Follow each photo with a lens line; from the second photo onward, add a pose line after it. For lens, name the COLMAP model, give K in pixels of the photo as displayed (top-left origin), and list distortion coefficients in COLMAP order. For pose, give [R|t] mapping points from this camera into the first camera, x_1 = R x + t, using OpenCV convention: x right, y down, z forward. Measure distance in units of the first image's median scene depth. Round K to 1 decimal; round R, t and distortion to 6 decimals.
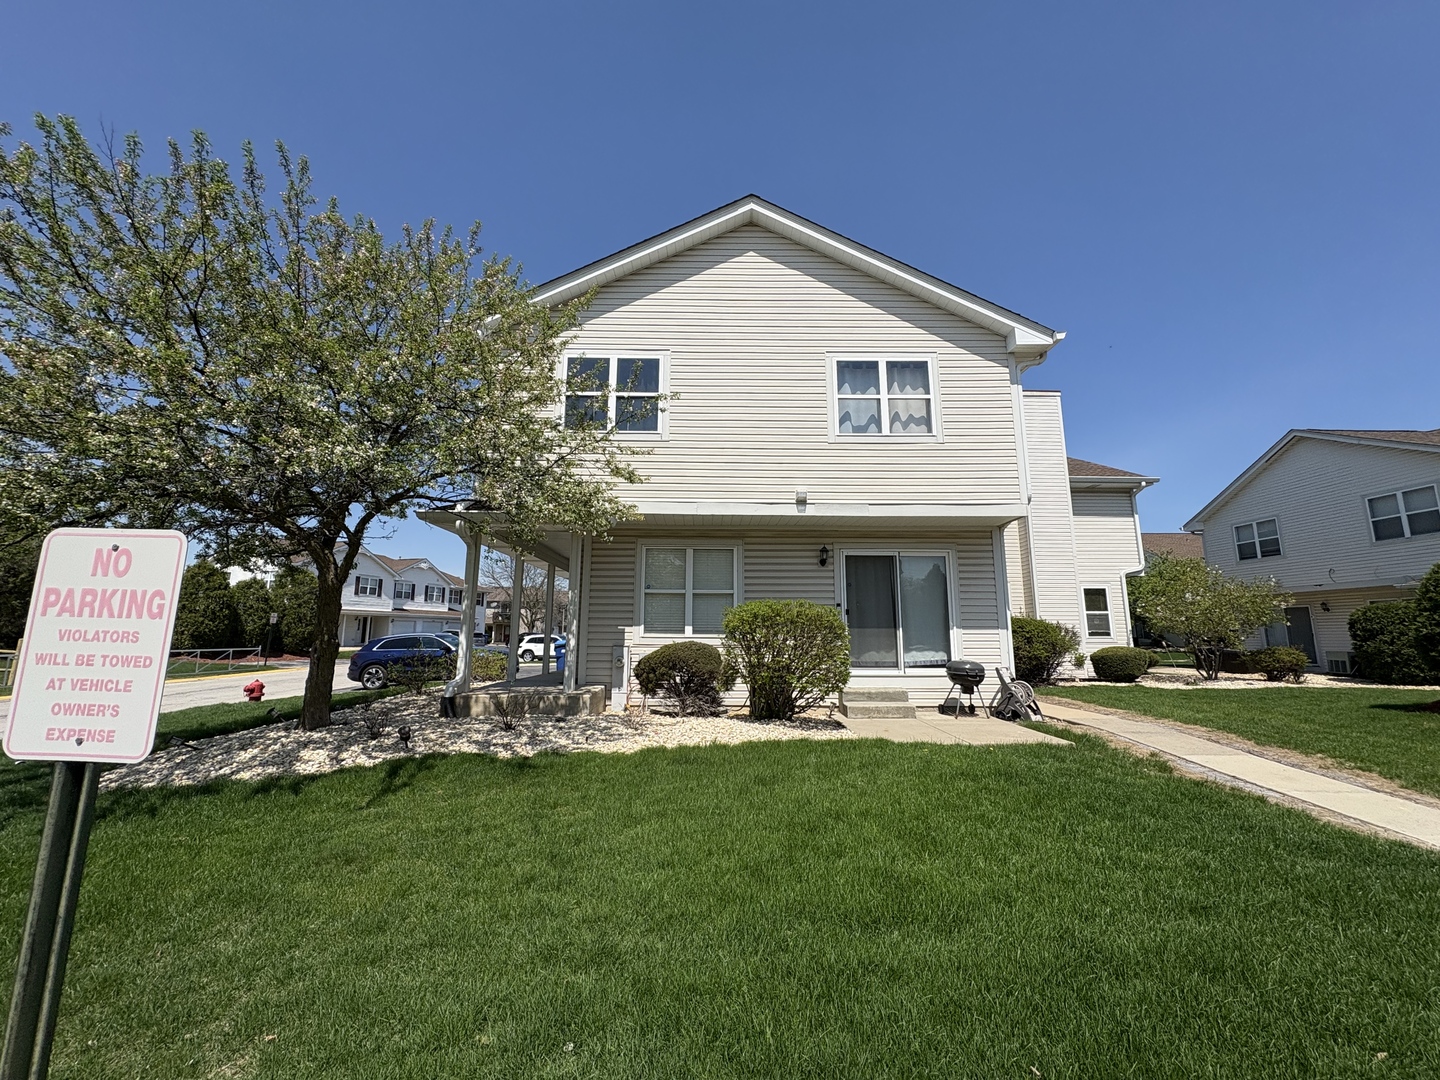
lens RADIAL K [[573.7, 0, 718.0], [0, 573.7, 539.0], [0, 0, 1]] dist [-0.001924, 0.000472]
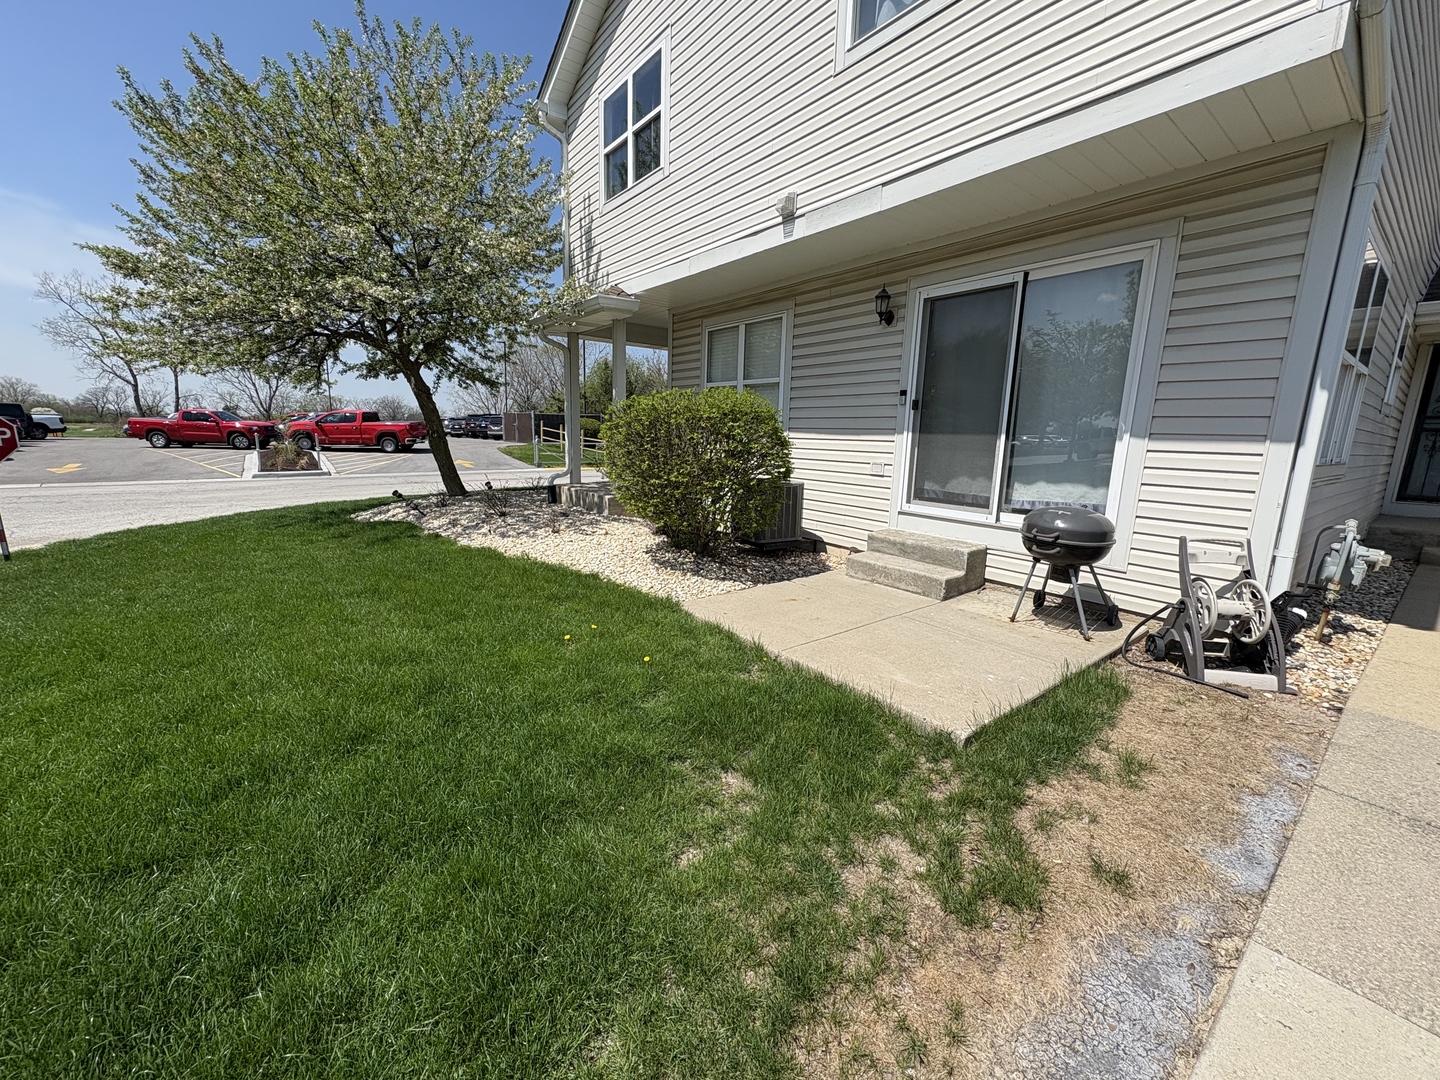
lens RADIAL K [[573.7, 0, 718.0], [0, 573.7, 539.0], [0, 0, 1]] dist [-0.001924, 0.000472]
pose [[0.603230, 0.157526, -0.781856, 0.583200], [0.108320, 0.955037, 0.275991, 0.077159], [0.790178, -0.251176, 0.559044, 0.498718]]
